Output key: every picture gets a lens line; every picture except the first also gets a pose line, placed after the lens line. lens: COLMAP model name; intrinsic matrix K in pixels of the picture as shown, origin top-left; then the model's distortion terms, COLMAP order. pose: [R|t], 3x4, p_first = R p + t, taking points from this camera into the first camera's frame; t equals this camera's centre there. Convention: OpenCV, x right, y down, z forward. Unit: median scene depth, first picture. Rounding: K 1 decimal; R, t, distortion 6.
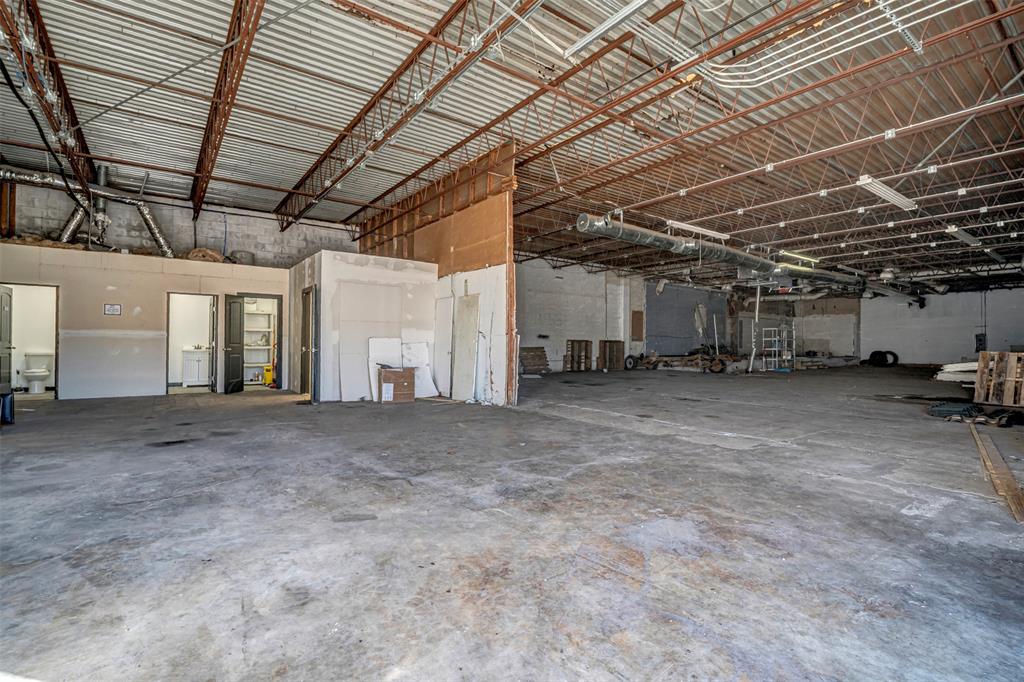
lens RADIAL K [[467.6, 0, 511.1], [0, 467.6, 342.0], [0, 0, 1]] dist [-0.000176, -0.000014]
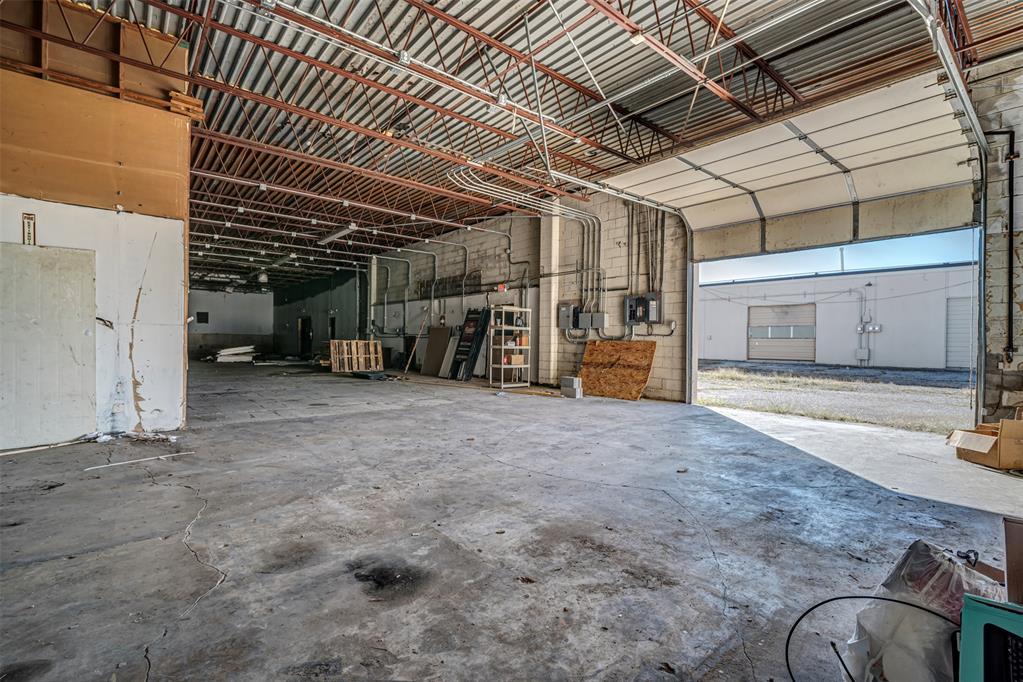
lens RADIAL K [[467.1, 0, 511.7], [0, 467.1, 338.7], [0, 0, 1]] dist [-0.000176, -0.000014]
pose [[-0.055077, -0.010028, 0.998432, -0.681265], [-0.014826, 0.999848, 0.009225, -0.007223], [-0.998372, -0.014295, -0.055217, 0.519601]]
